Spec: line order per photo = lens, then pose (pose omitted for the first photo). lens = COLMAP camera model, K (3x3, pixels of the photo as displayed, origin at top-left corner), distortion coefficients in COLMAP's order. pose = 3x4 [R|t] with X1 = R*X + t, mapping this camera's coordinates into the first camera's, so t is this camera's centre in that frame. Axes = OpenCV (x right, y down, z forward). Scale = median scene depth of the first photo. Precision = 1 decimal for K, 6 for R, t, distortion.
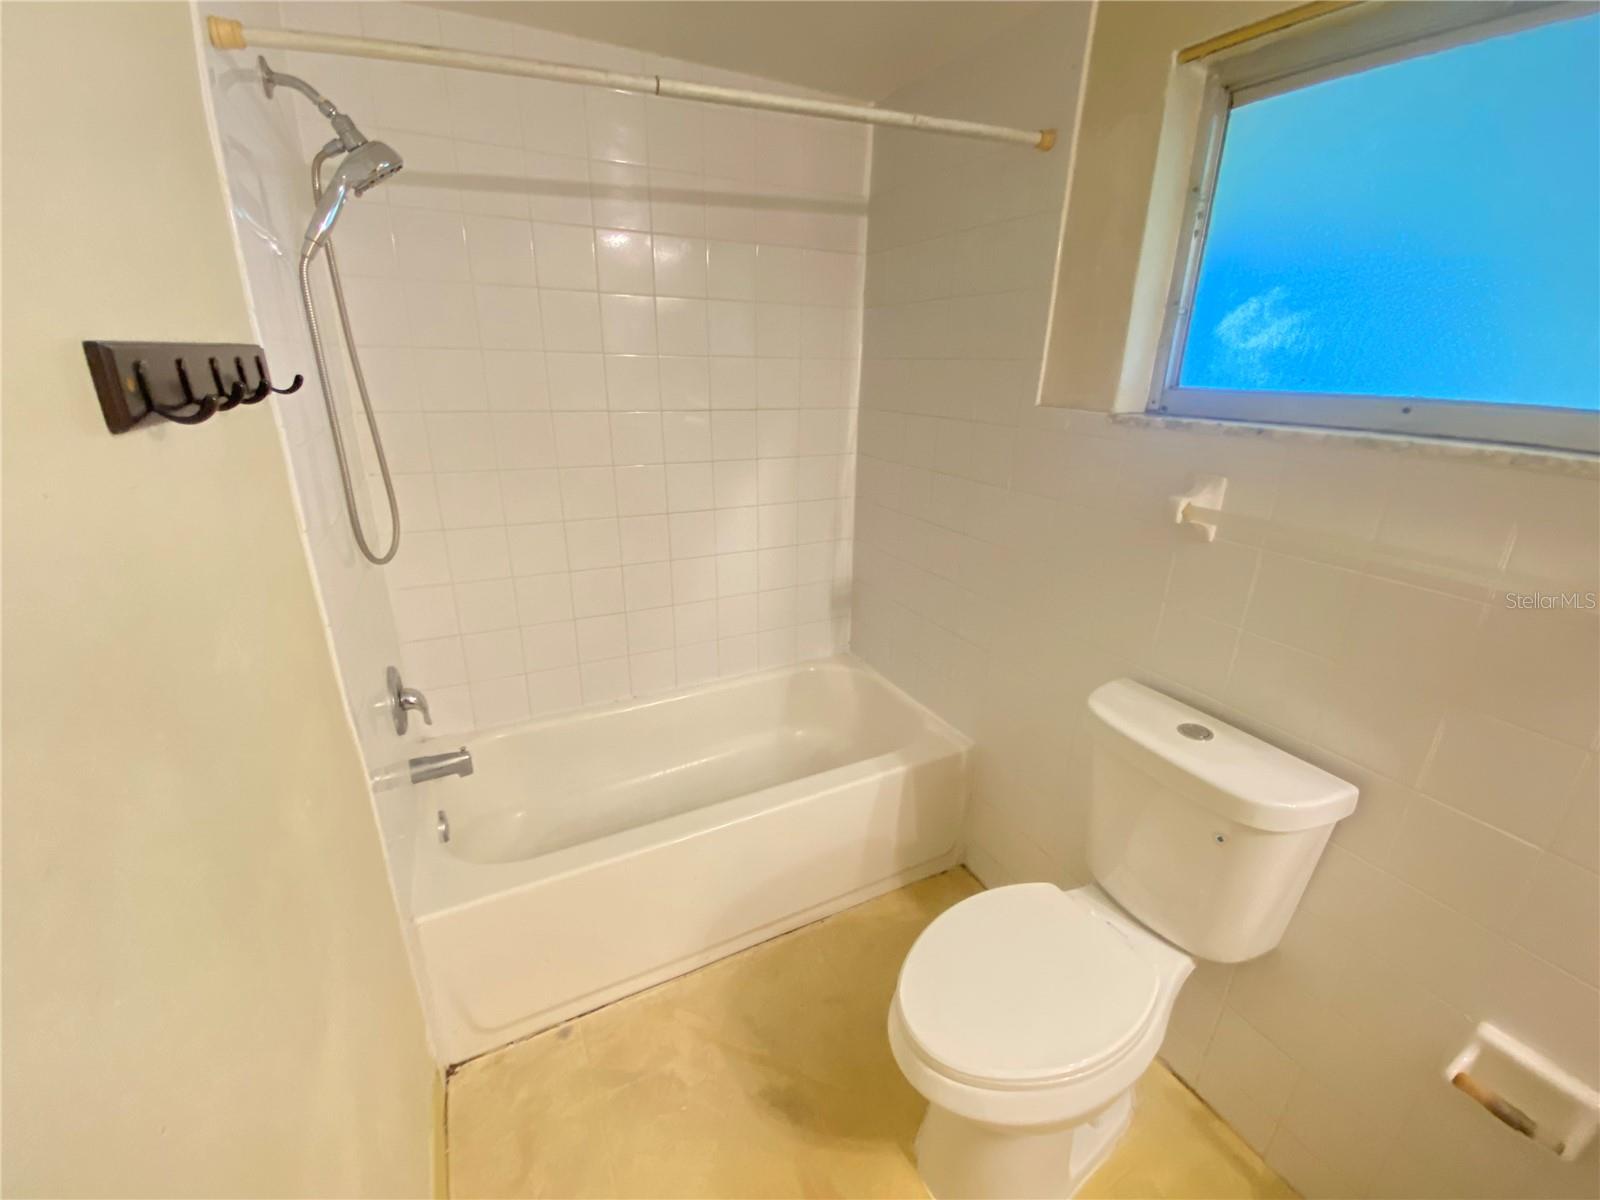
lens RADIAL K [[657.7, 0, 794.4], [0, 657.7, 597.1], [0, 0, 1]] dist [0.016204, -0.017561]
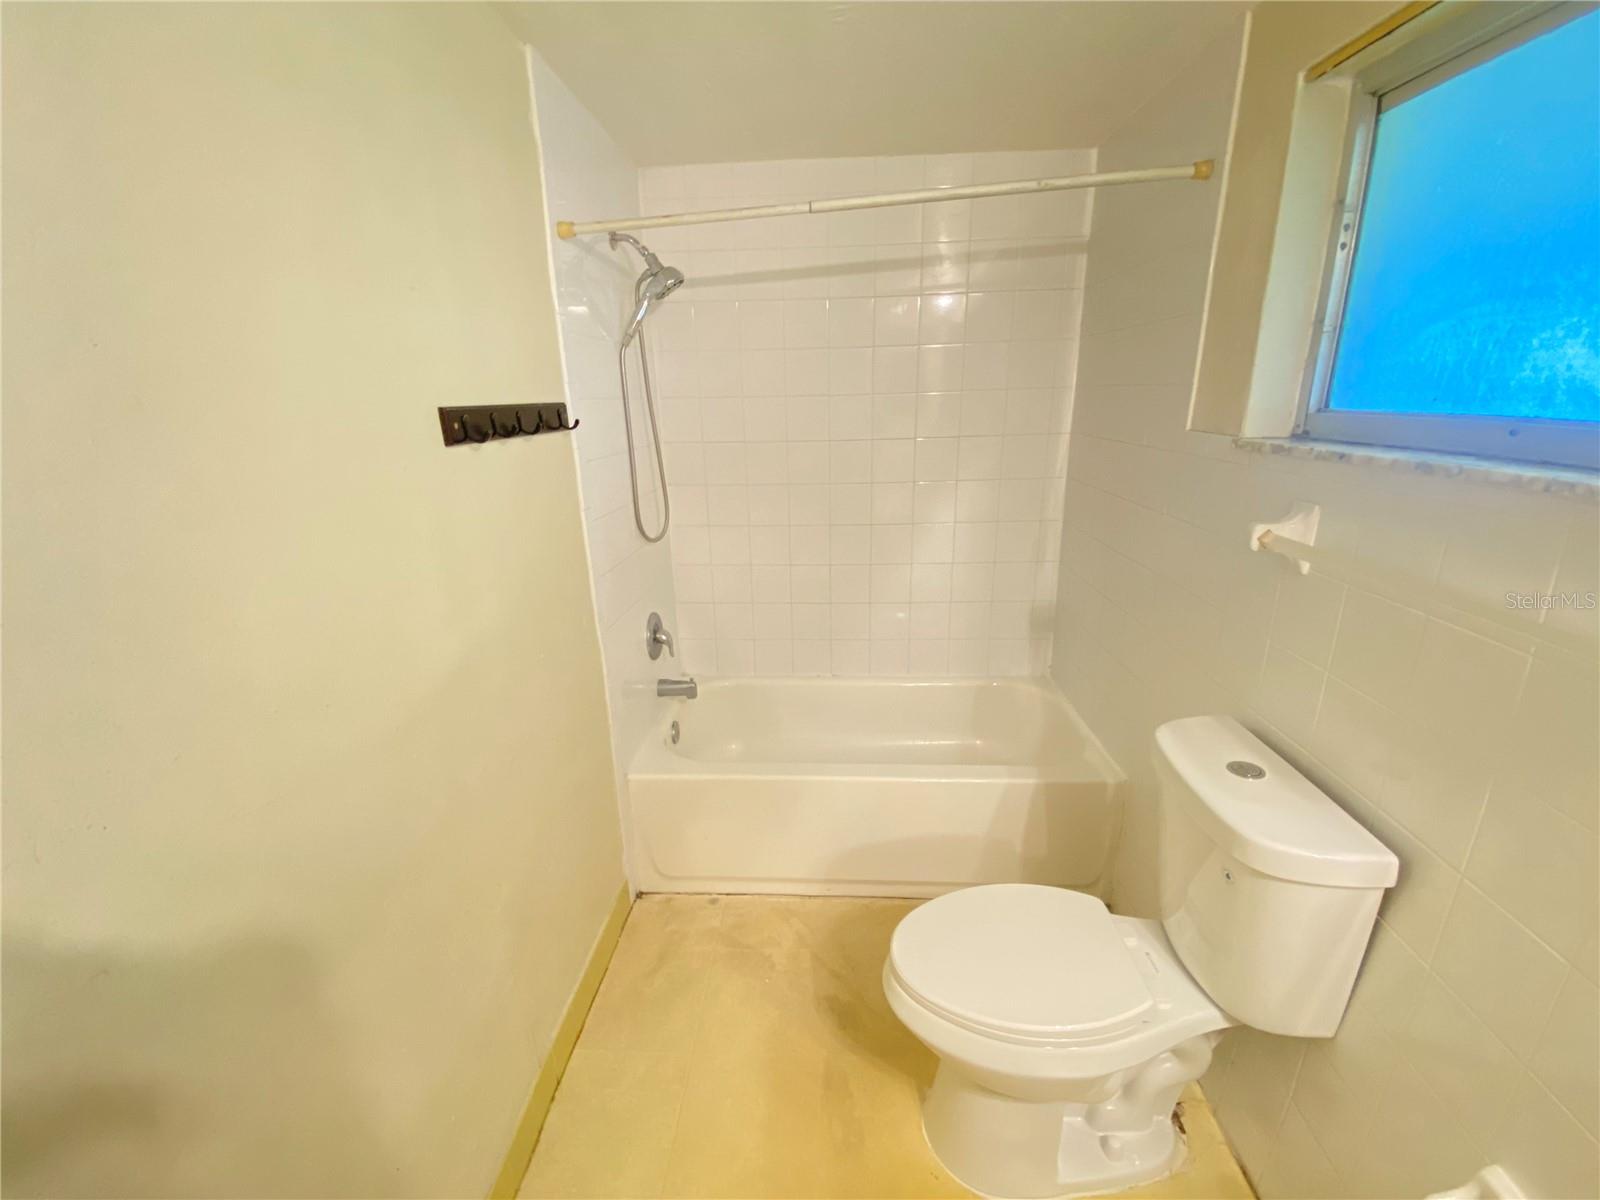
lens RADIAL K [[657.2, 0, 799.6], [0, 657.2, 598.3], [0, 0, 1]] dist [0.035221, -0.029968]
pose [[0.863725, 0.114053, -0.490887, 0.445926], [-0.135817, 0.990695, -0.008794, 0.050165], [0.485316, 0.074266, 0.871179, -0.141148]]
